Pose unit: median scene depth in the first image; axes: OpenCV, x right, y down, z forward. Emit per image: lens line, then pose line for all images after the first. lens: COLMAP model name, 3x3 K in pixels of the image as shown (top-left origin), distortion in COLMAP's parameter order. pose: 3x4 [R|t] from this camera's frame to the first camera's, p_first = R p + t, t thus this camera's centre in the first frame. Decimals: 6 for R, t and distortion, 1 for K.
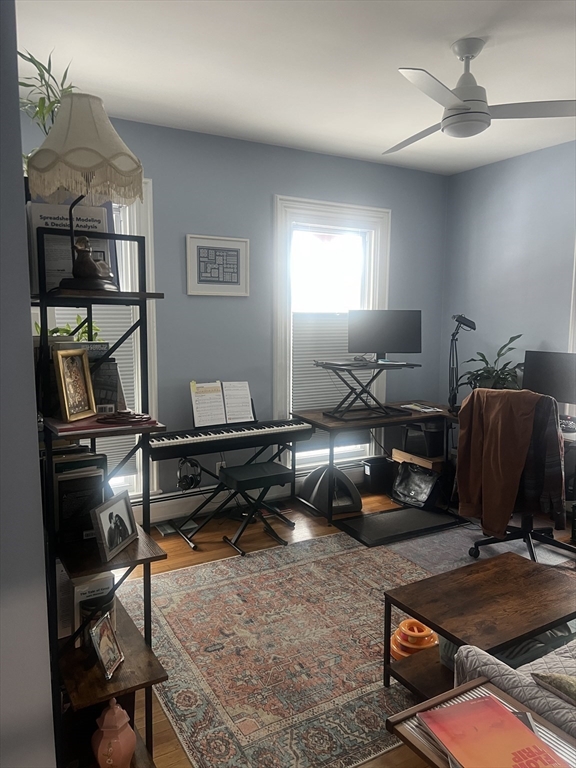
lens RADIAL K [[576.8, 0, 285.4], [0, 576.8, 385.9], [0, 0, 1]] dist [0.049916, -0.060974]
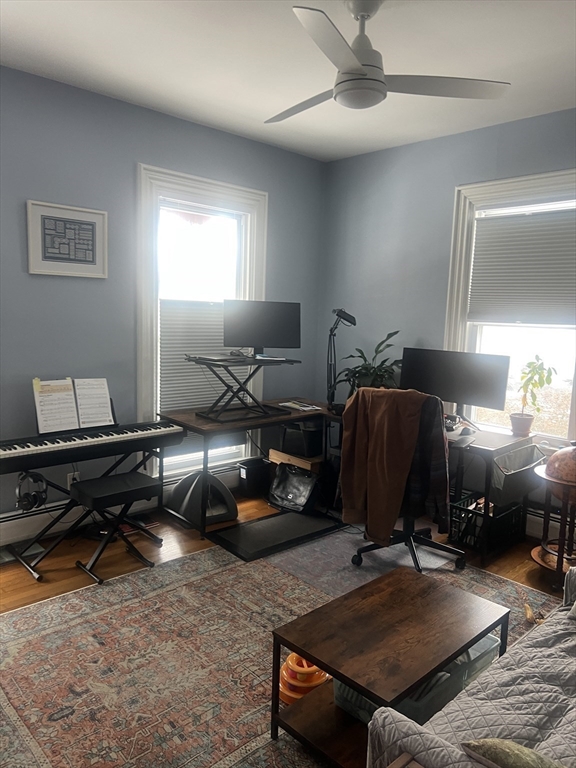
lens RADIAL K [[576.8, 0, 293.1], [0, 576.8, 389.8], [0, 0, 1]] dist [0.049916, -0.060974]
pose [[0.970758, -0.002100, 0.240050, -0.002868], [-0.002931, 0.999784, 0.020596, -0.009978], [-0.240041, -0.020697, 0.970542, 0.106150]]
